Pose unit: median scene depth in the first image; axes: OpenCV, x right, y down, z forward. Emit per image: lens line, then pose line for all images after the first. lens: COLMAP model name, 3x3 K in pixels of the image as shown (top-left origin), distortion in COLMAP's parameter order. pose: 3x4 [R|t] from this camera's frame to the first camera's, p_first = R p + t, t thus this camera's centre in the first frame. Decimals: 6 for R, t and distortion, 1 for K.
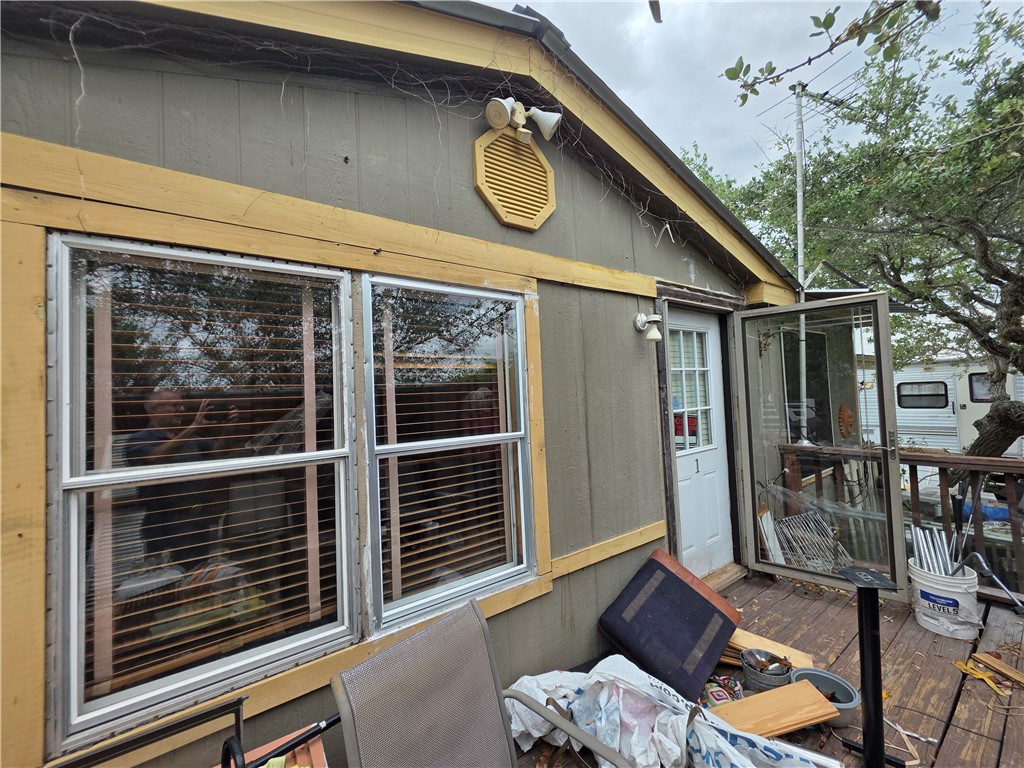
lens RADIAL K [[409.4, 0, 512.0], [0, 409.4, 384.0], [0, 0, 1]] dist [0.001124, 0.000048]
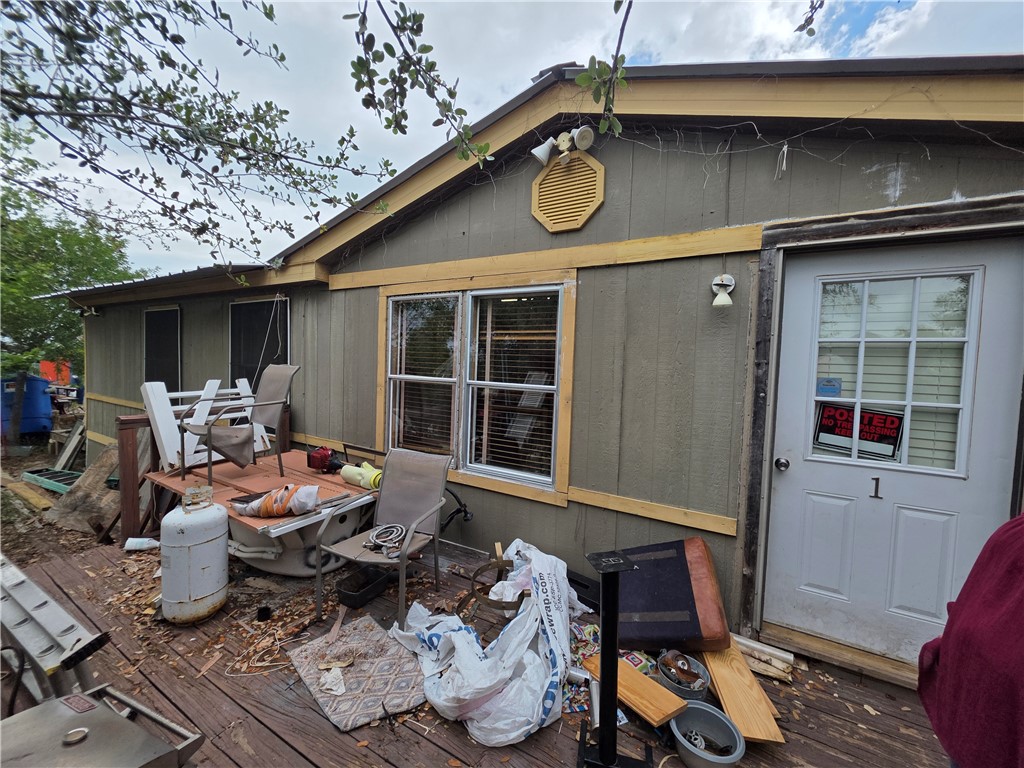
lens RADIAL K [[411.6, 0, 512.0], [0, 411.6, 384.0], [0, 0, 1]] dist [-0.001776, -0.000246]
pose [[0.404177, 0.106419, -0.908469, 1.077338], [-0.023076, 0.994079, 0.106181, -0.030167], [0.914390, -0.021952, 0.404240, 0.273795]]
